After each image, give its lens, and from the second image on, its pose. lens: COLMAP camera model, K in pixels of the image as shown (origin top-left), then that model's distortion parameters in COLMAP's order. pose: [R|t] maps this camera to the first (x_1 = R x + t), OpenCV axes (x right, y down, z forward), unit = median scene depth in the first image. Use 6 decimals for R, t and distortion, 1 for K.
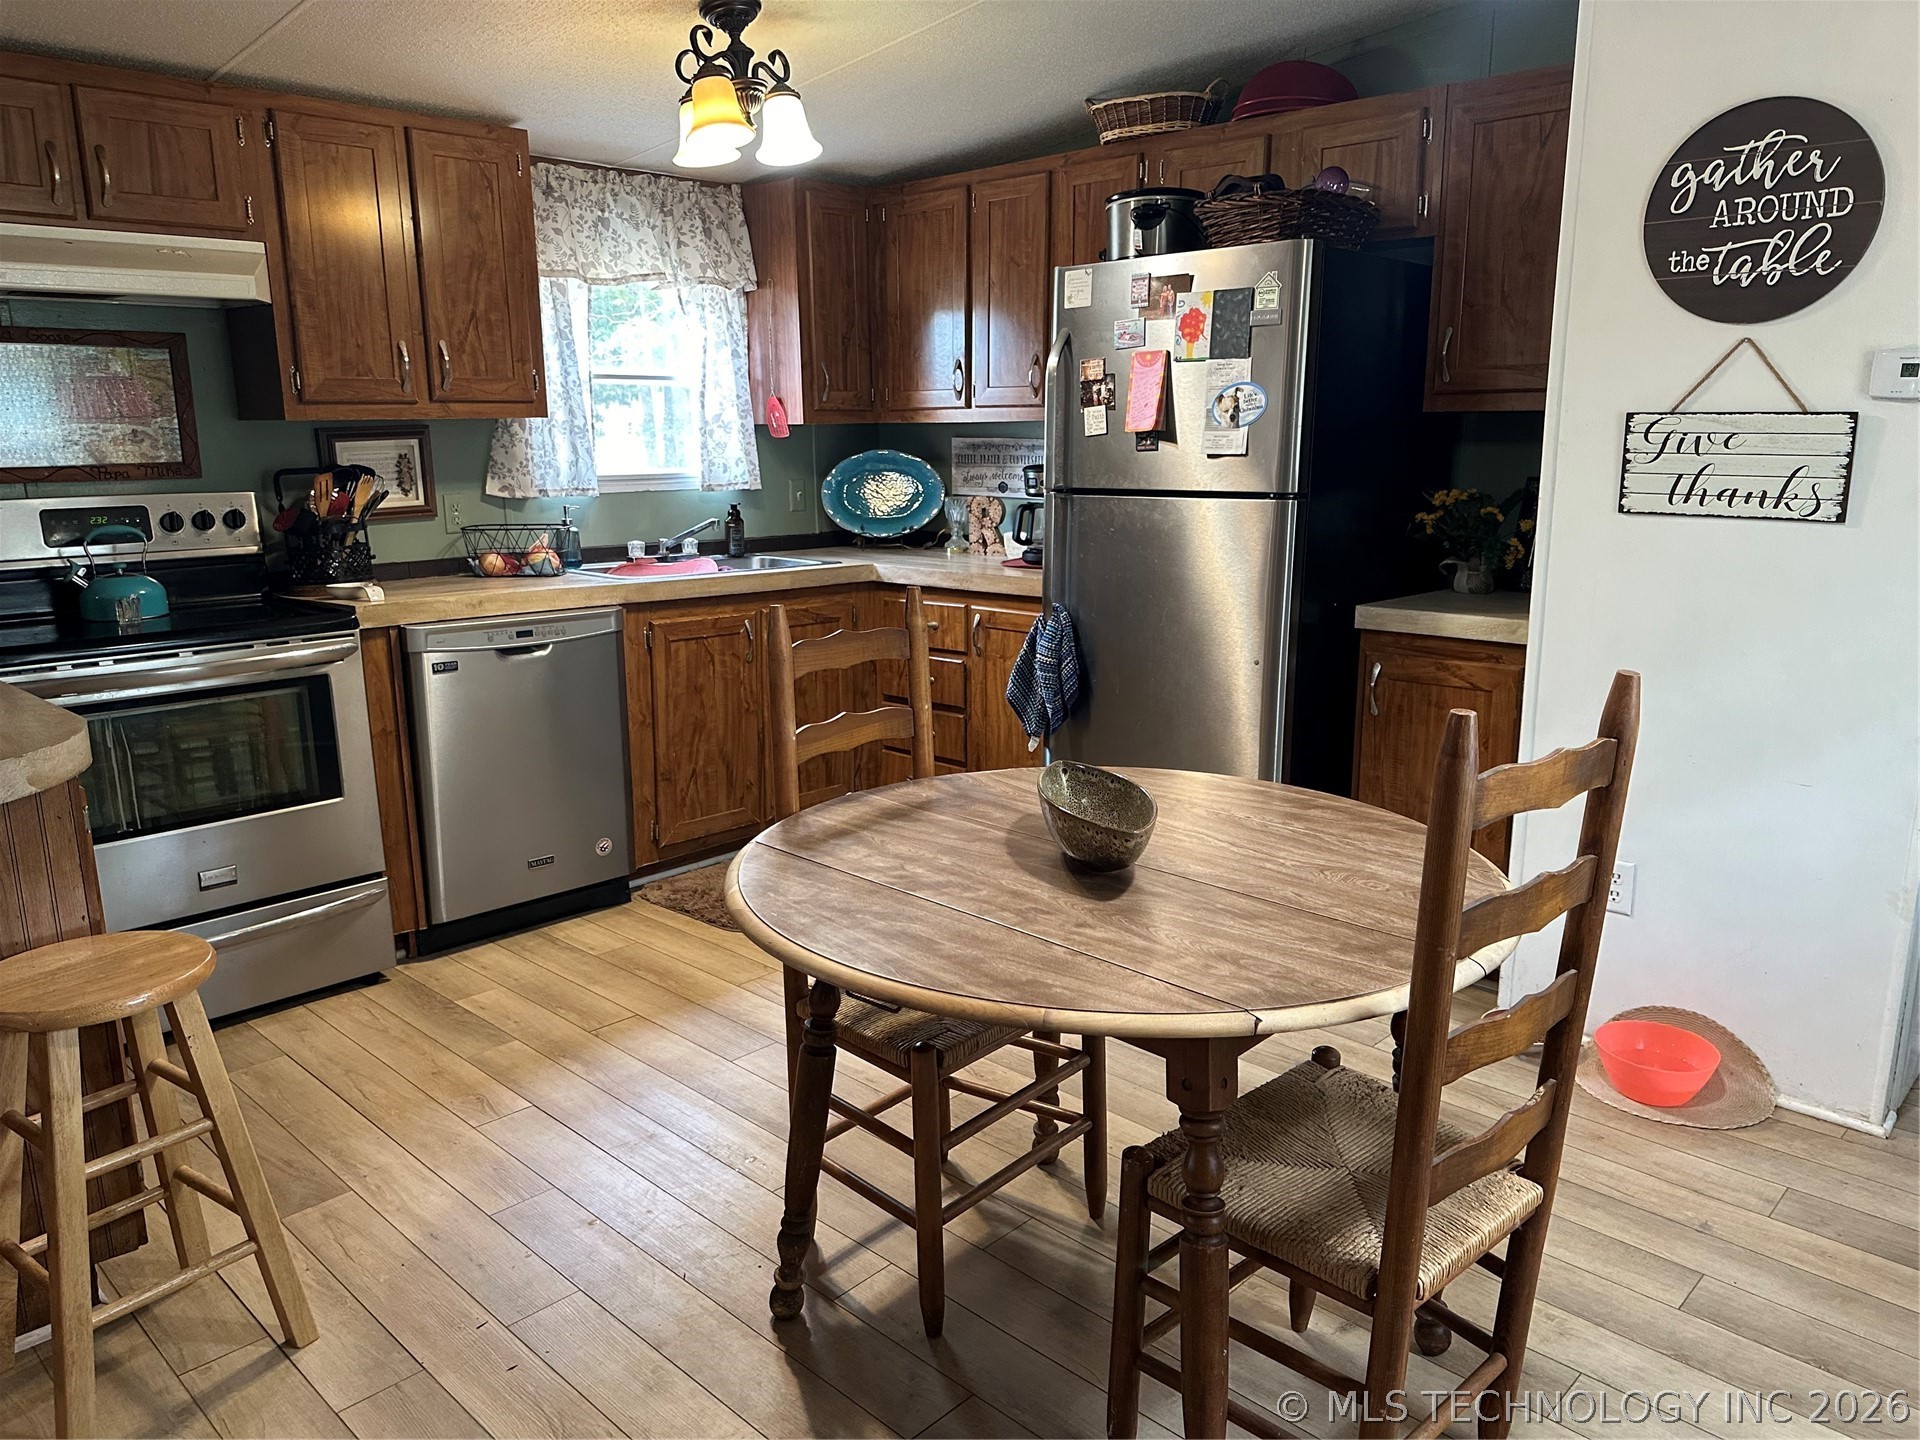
lens RADIAL K [[1339.3, 0, 960.0], [0, 1339.3, 720.0], [0, 0, 1]] dist [0.147247, -0.232654]
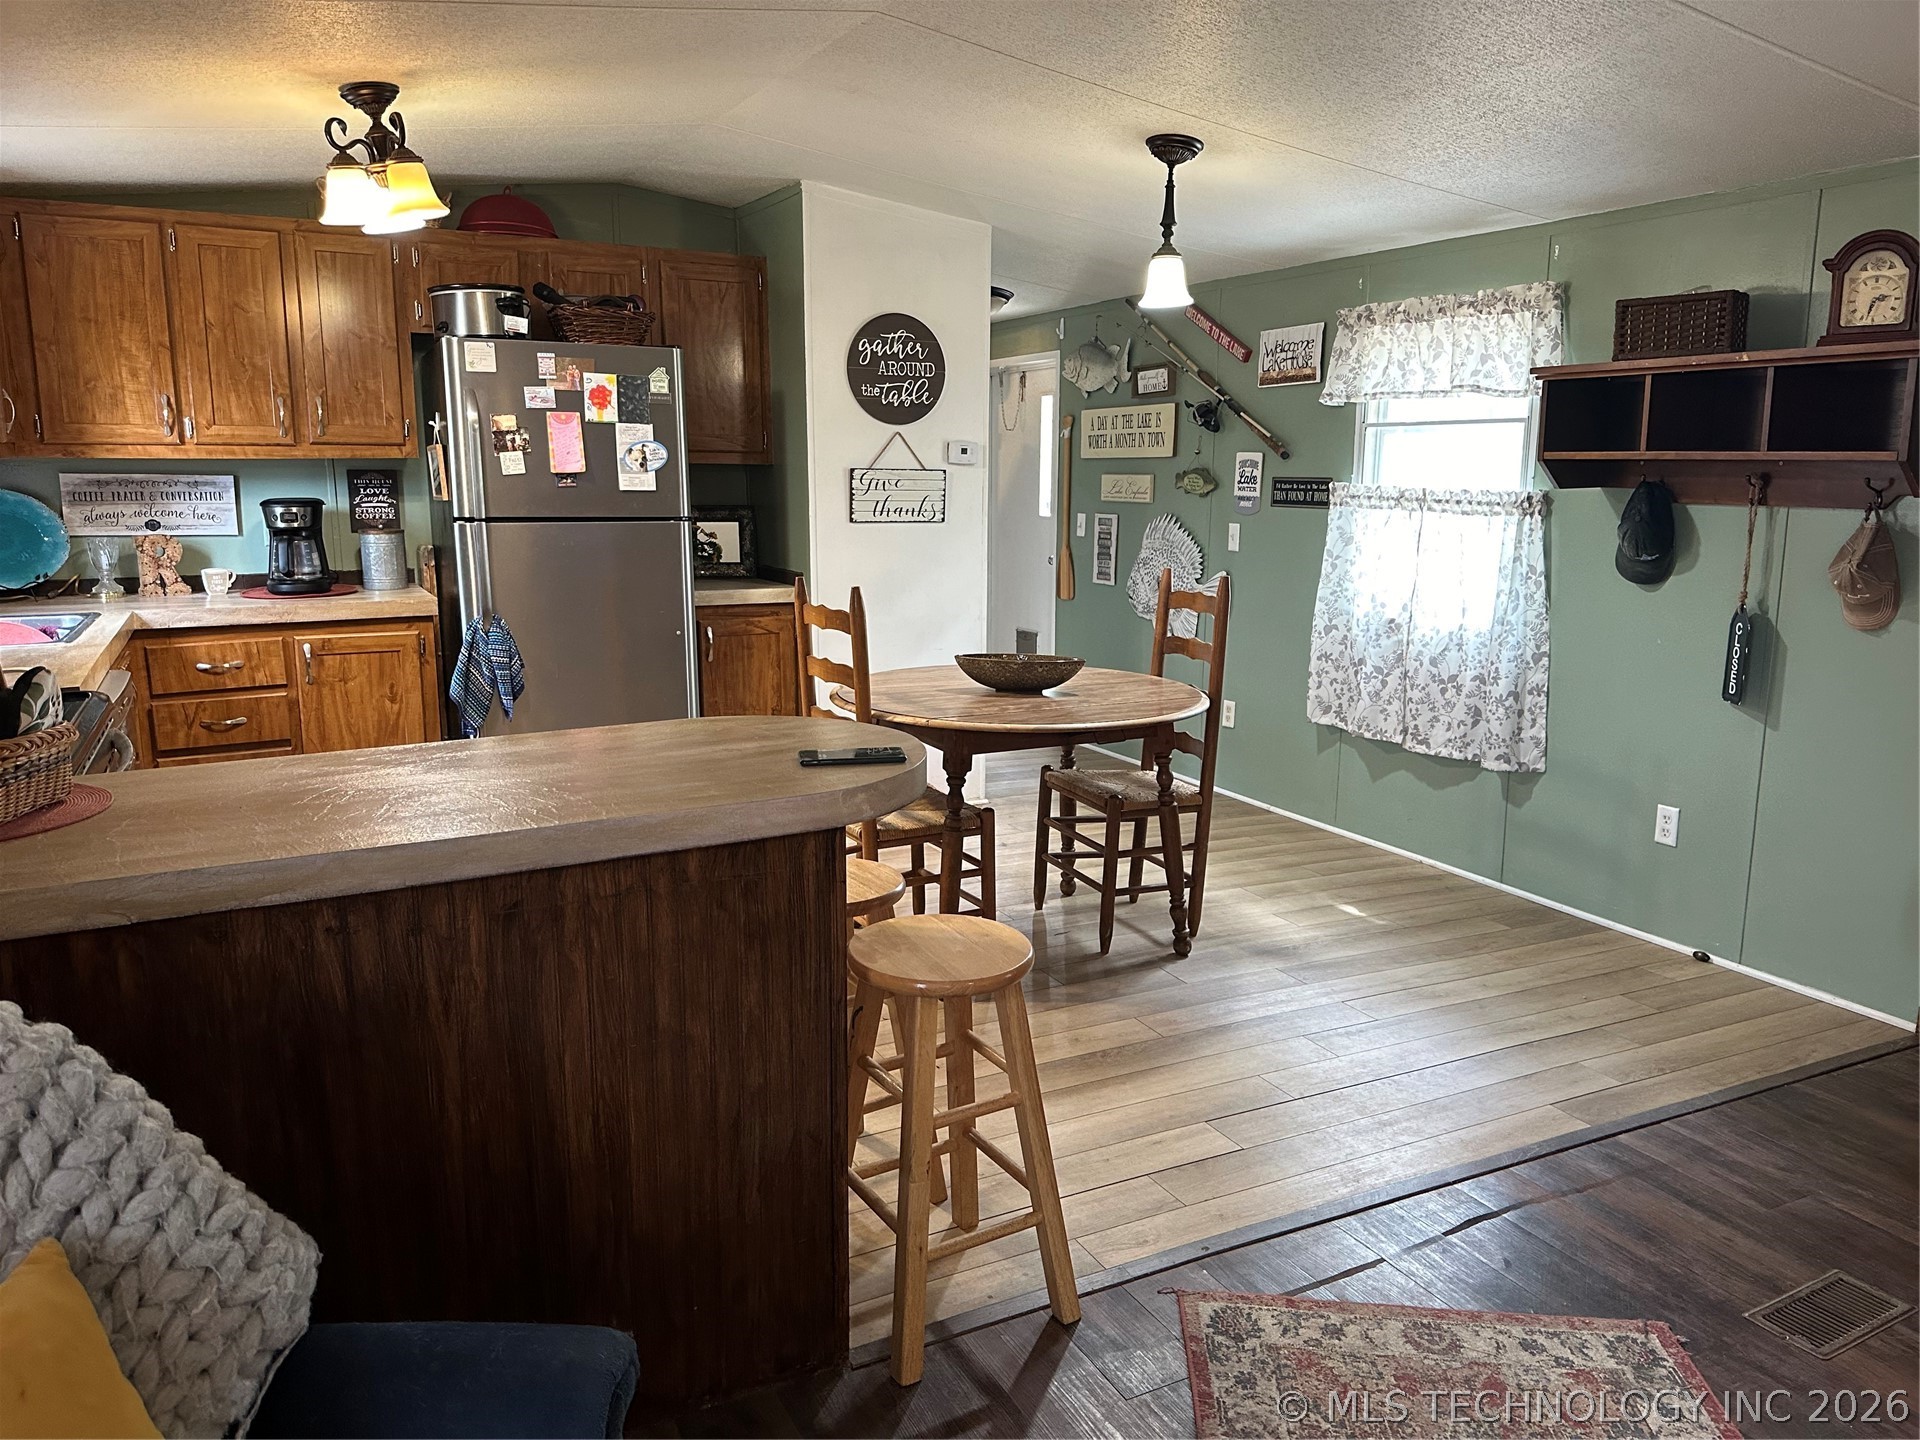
lens RADIAL K [[1339.3, 0, 960.0], [0, 1339.3, 720.0], [0, 0, 1]] dist [0.147247, -0.232654]
pose [[0.310716, -0.167693, 0.935593, -1.055365], [0.192171, 0.975070, 0.110948, -0.054292], [-0.930874, 0.145321, 0.335195, 0.245522]]
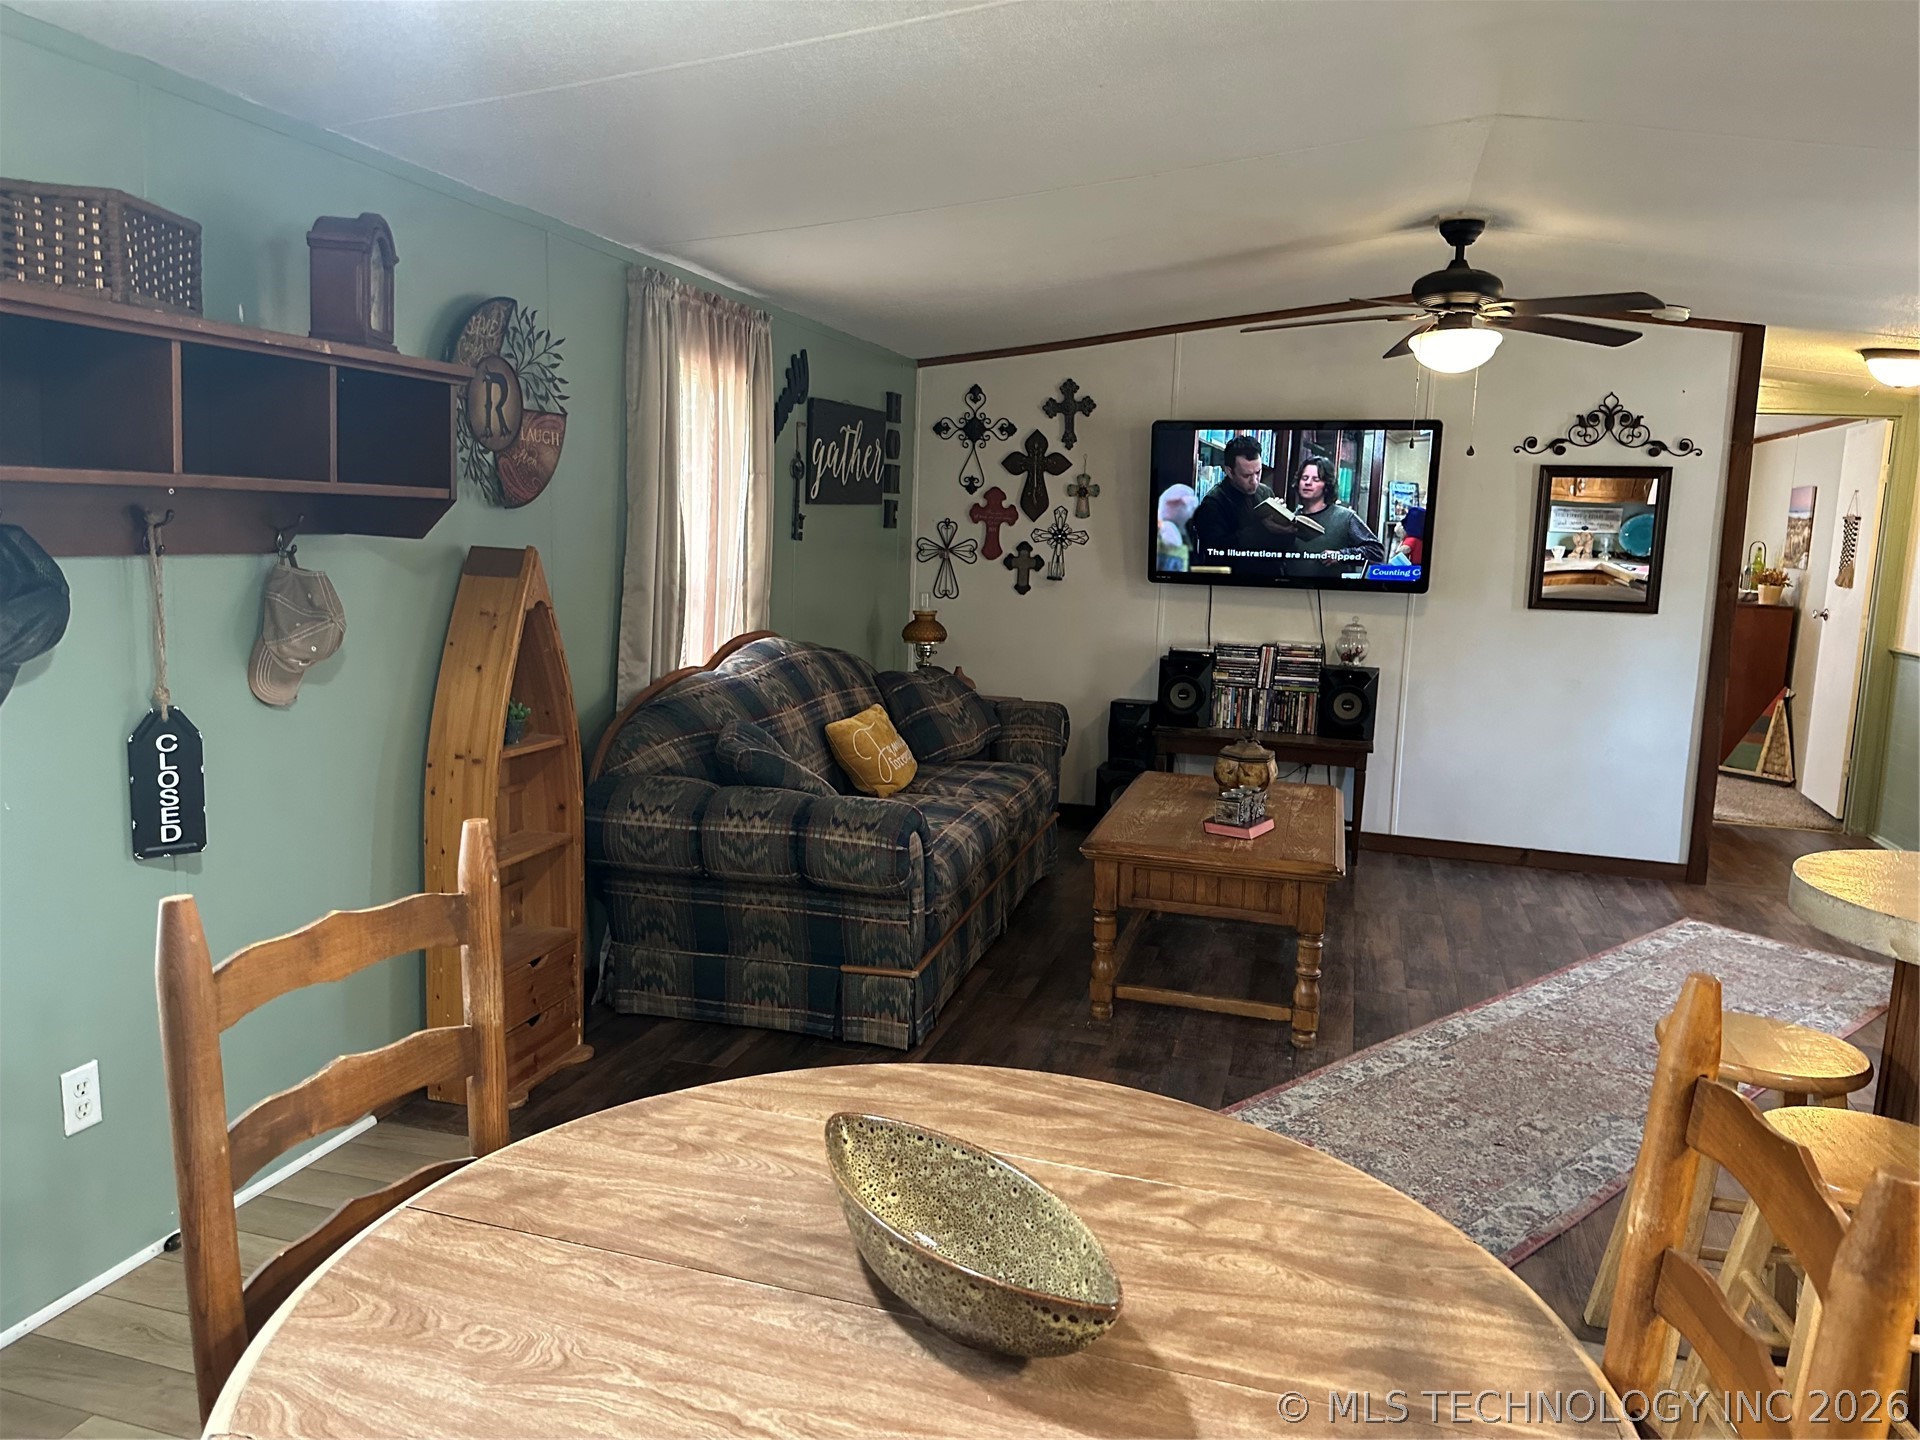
lens RADIAL K [[1356.4, 0, 960.0], [0, 1356.4, 720.0], [0, 0, 1]] dist [-0.004869, 0.000788]
pose [[-0.888267, 0.037736, -0.457775, 0.209133], [-0.132604, 0.933118, 0.334225, -0.195359], [0.439771, 0.357584, -0.823854, 0.815482]]
